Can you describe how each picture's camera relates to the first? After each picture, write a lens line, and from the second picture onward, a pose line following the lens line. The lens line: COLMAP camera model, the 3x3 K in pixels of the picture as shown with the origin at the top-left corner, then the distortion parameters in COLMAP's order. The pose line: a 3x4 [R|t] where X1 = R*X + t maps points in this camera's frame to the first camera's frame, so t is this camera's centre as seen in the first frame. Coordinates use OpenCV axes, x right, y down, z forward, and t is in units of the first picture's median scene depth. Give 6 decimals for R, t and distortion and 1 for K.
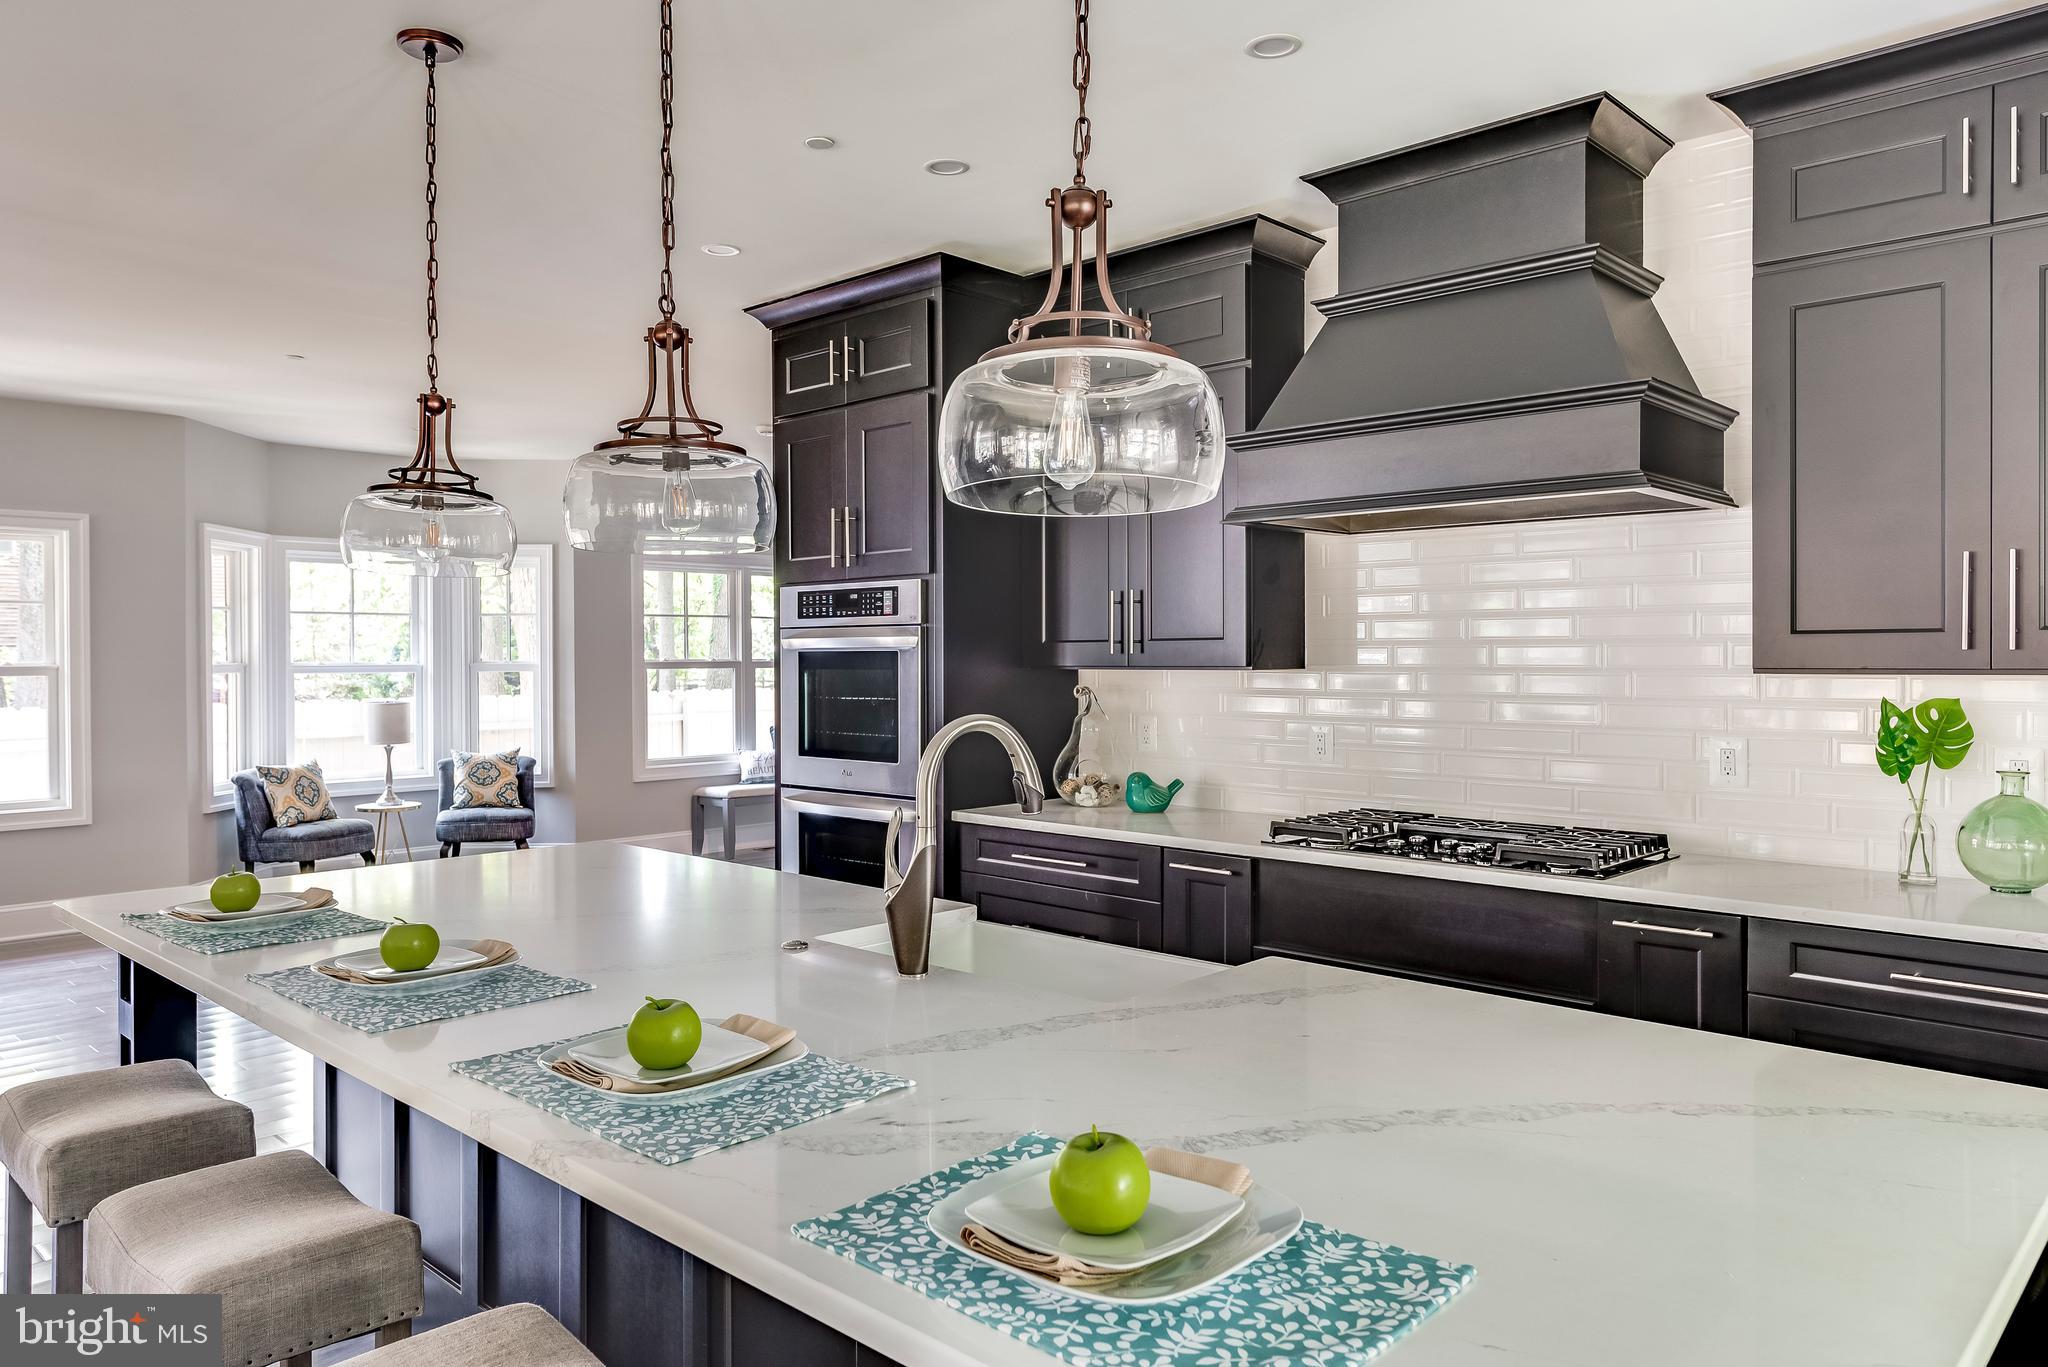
lens RADIAL K [[1355.9, 0, 1048.7], [0, 1355.9, 657.6], [0, 0, 1]] dist [0.010318, -0.000064]
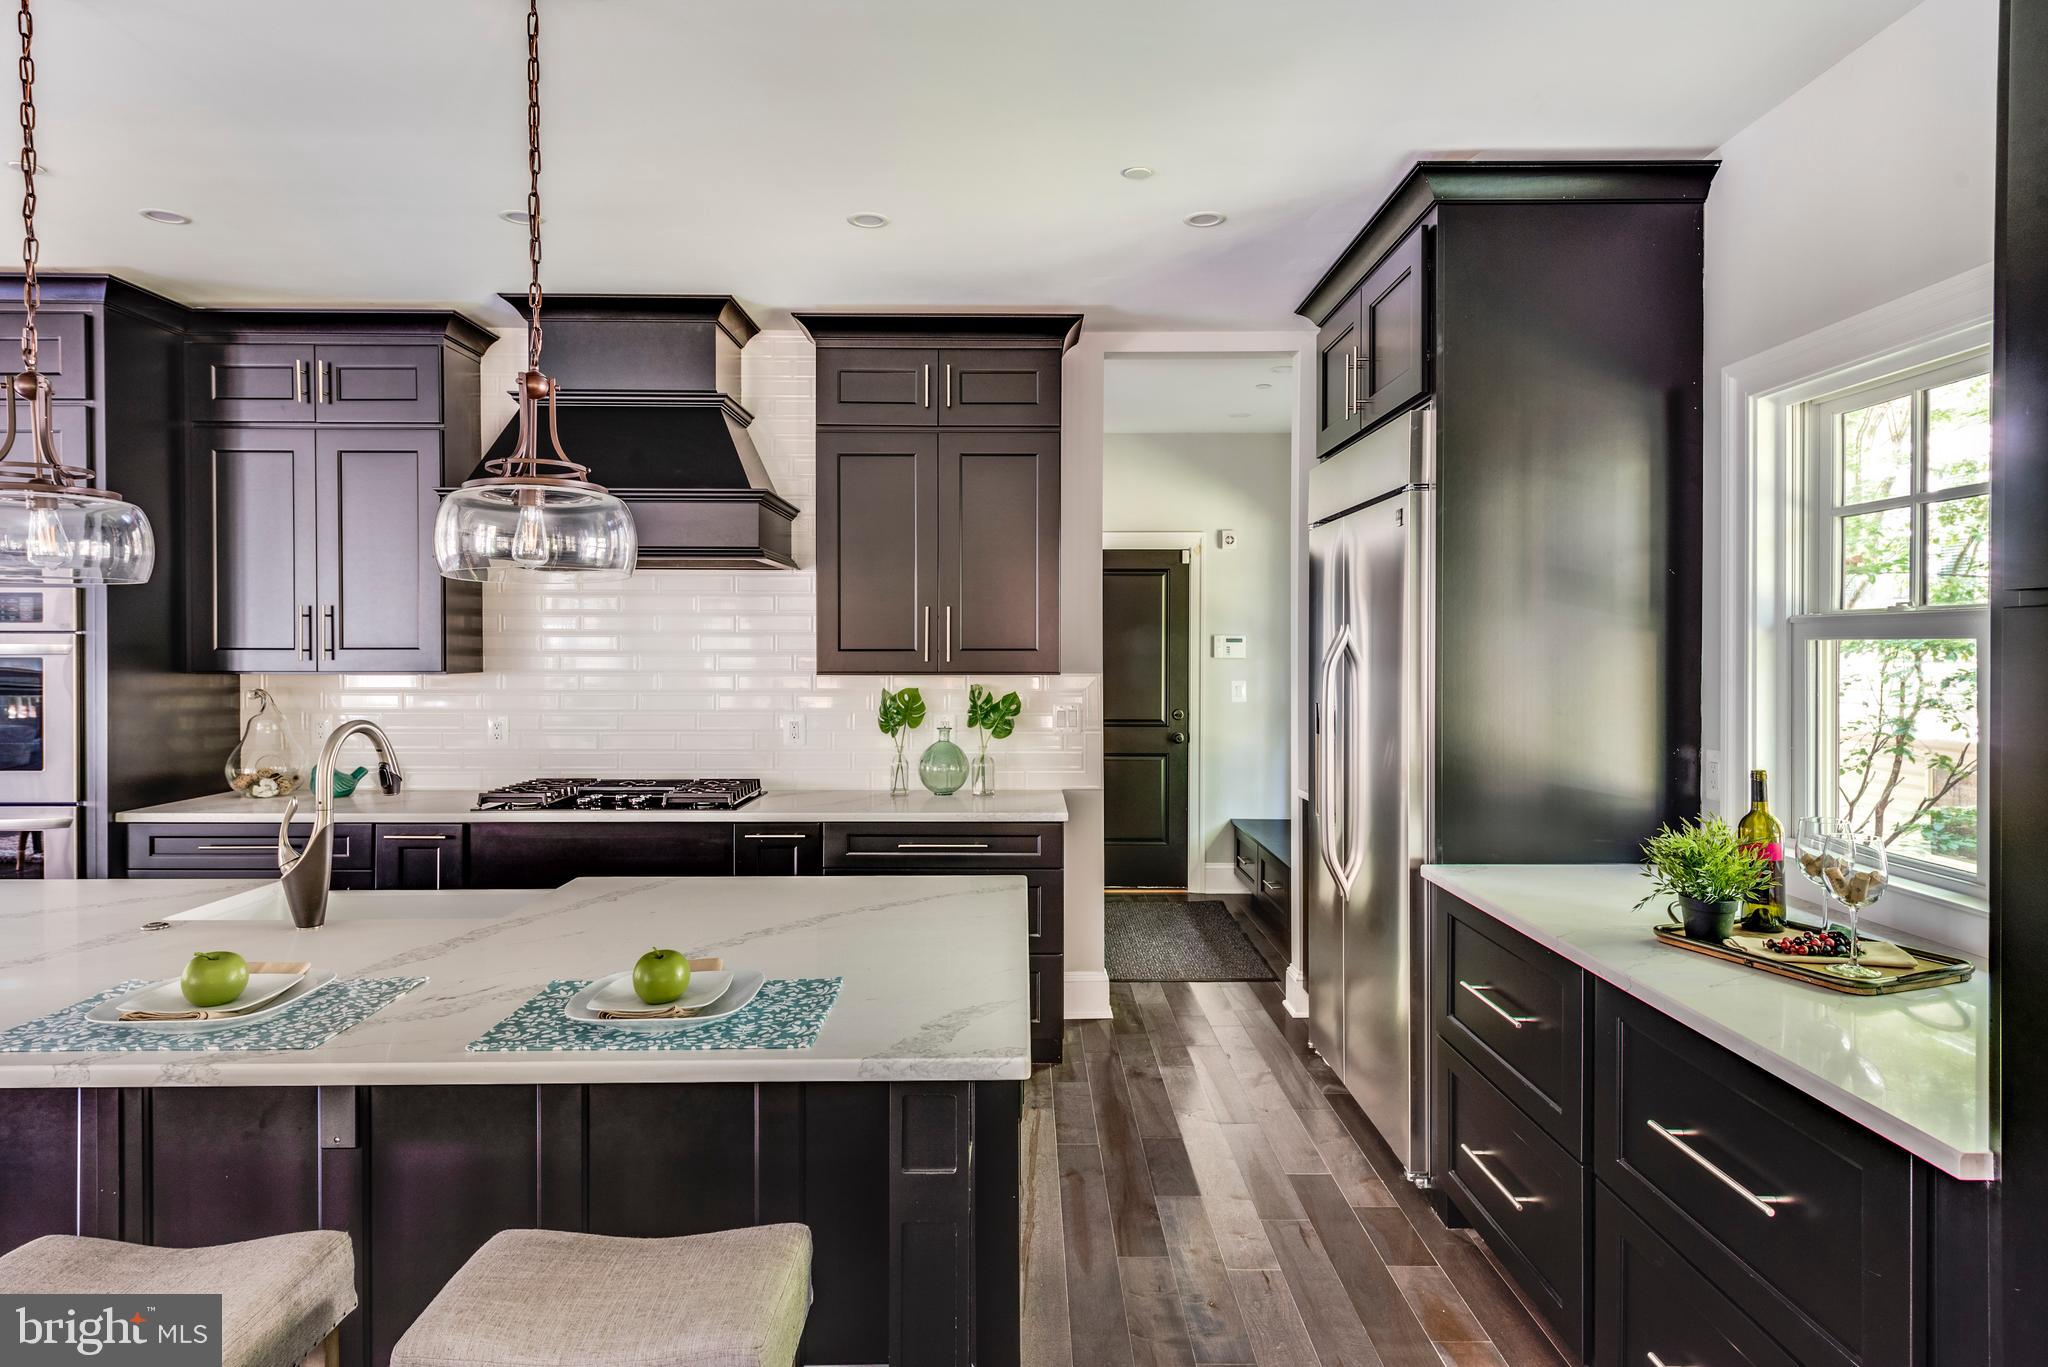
lens RADIAL K [[1144.4, 0, 1029.4], [0, 1144.4, 656.0], [0, 0, 1]] dist [0.002599, 0.000302]
pose [[0.722183, -0.001804, 0.691700, -0.254178], [-0.003129, 0.999978, 0.005875, -0.020598], [-0.691695, -0.006407, 0.722161, -0.170524]]
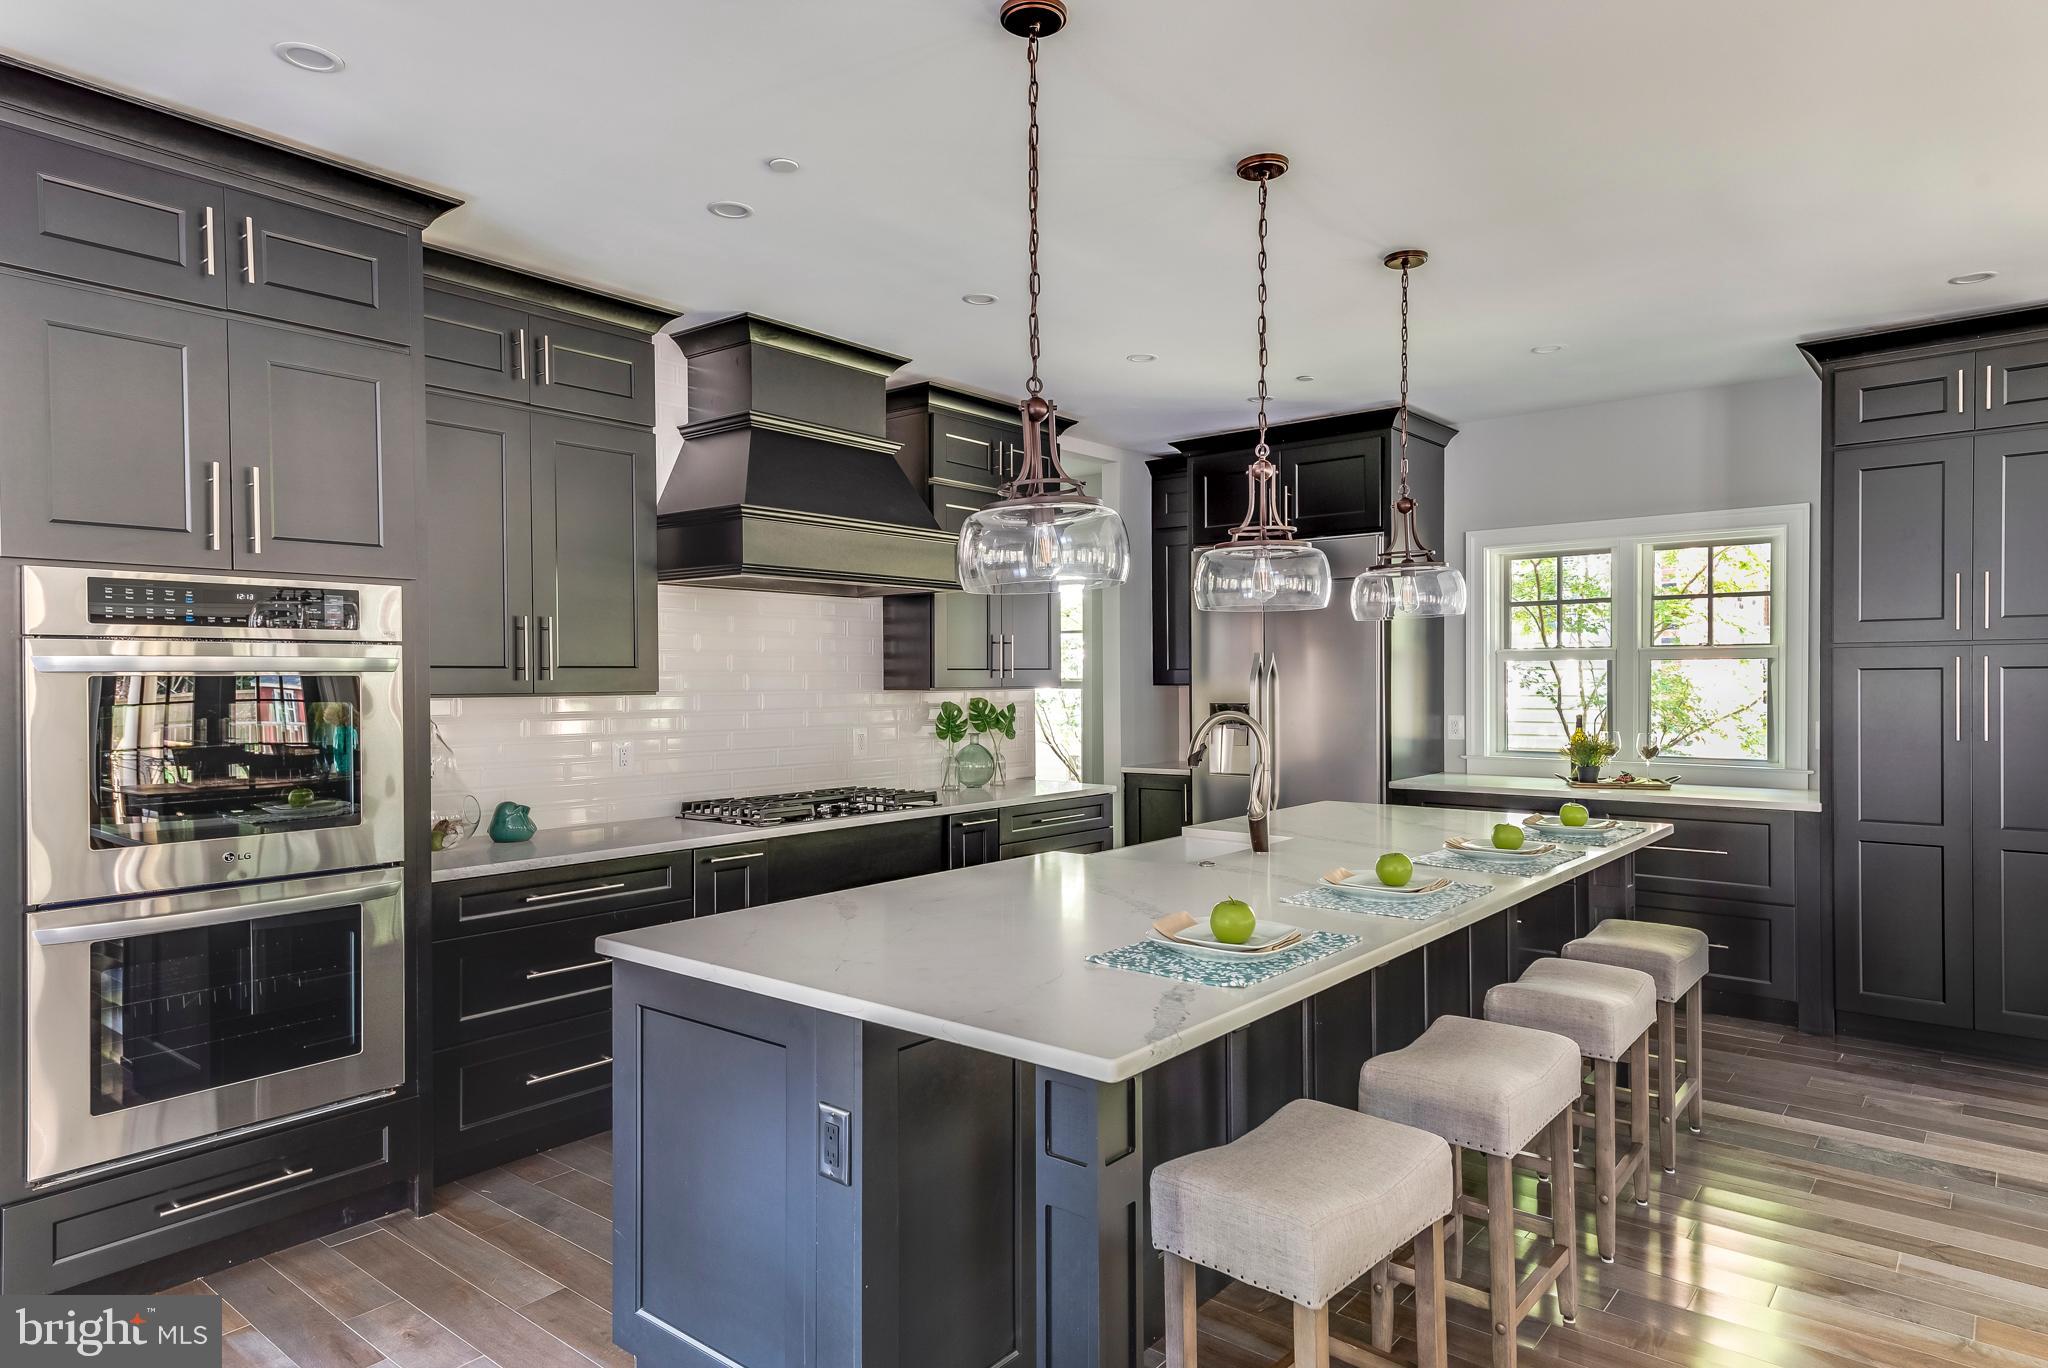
lens RADIAL K [[1199.7, 0, 1024.0], [0, 1199.7, 684.0], [0, 0, 1]] dist [0.001760, 0.000361]
pose [[-0.070220, -0.001539, 0.997530, -1.200896], [0.005832, 0.999981, 0.001954, -0.000259], [-0.997514, 0.005955, -0.070209, 1.006578]]
